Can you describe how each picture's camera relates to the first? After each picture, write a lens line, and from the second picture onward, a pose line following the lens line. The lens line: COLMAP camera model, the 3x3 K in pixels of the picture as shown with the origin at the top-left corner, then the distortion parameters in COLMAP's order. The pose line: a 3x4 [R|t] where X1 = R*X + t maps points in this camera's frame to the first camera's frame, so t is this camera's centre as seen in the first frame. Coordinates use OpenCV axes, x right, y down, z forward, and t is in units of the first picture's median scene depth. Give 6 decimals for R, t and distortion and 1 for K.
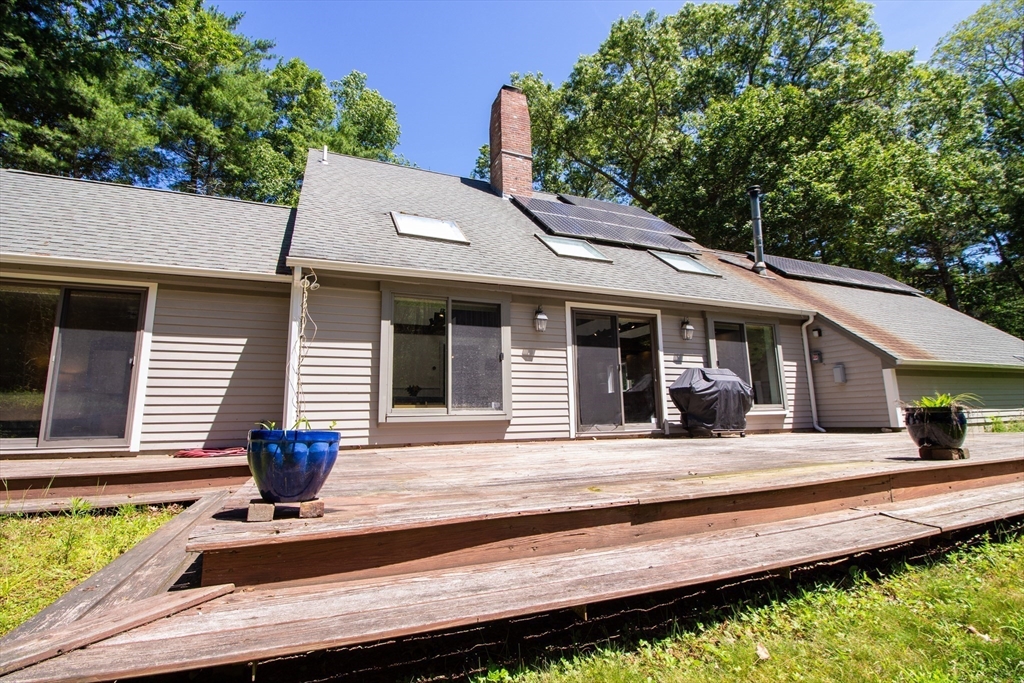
lens RADIAL K [[468.5, 0, 509.8], [0, 468.5, 334.2], [0, 0, 1]] dist [0.003148, -0.011193]
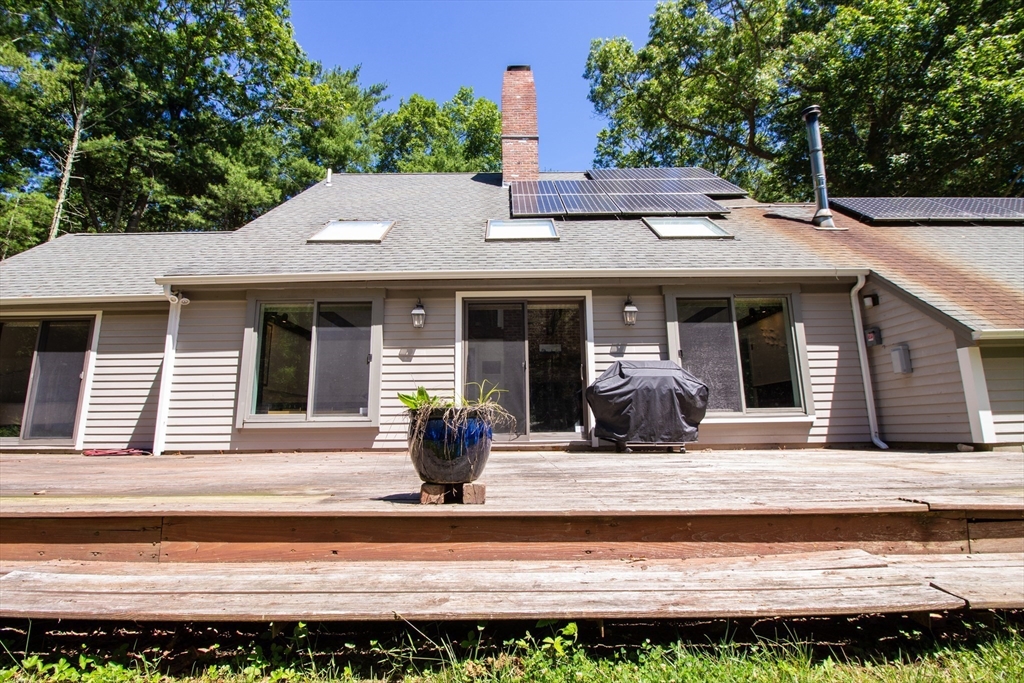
lens RADIAL K [[478.0, 0, 509.8], [0, 478.0, 334.9], [0, 0, 1]] dist [0.000929, -0.013432]
pose [[0.921818, -0.065918, -0.381978, 0.519797], [0.062498, 0.997816, -0.021368, 0.034318], [0.382552, -0.004175, 0.923924, 0.204240]]
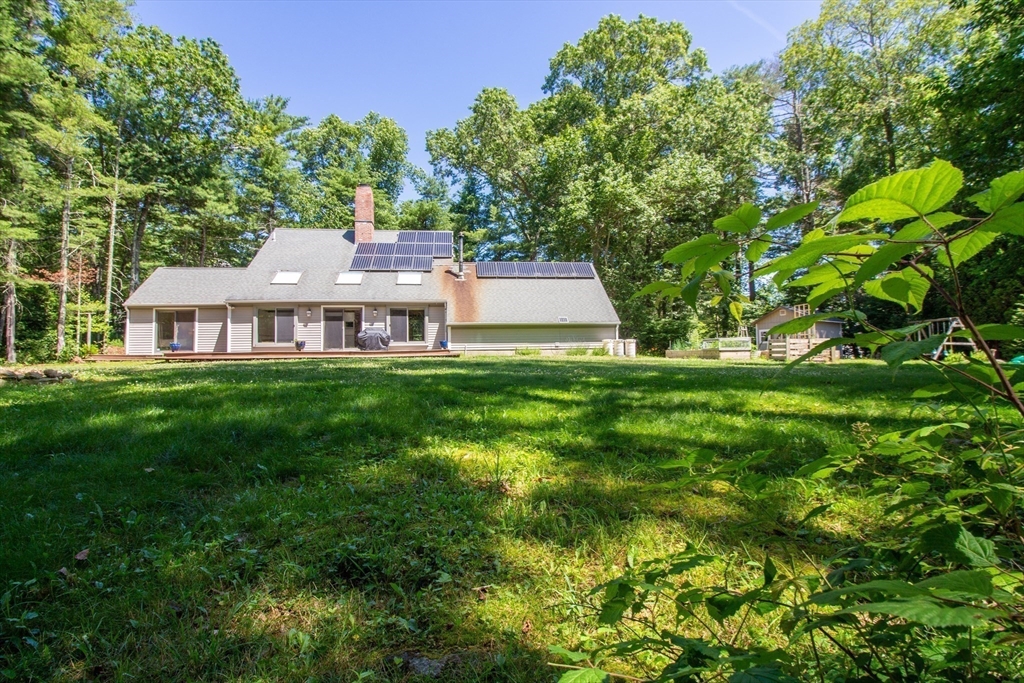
lens RADIAL K [[478.0, 0, 509.8], [0, 478.0, 334.9], [0, 0, 1]] dist [0.000929, -0.013432]
pose [[0.958885, -0.007851, -0.283688, 1.916284], [0.042853, 0.992161, 0.117389, -0.172746], [0.280542, -0.124719, 0.951704, -1.361235]]
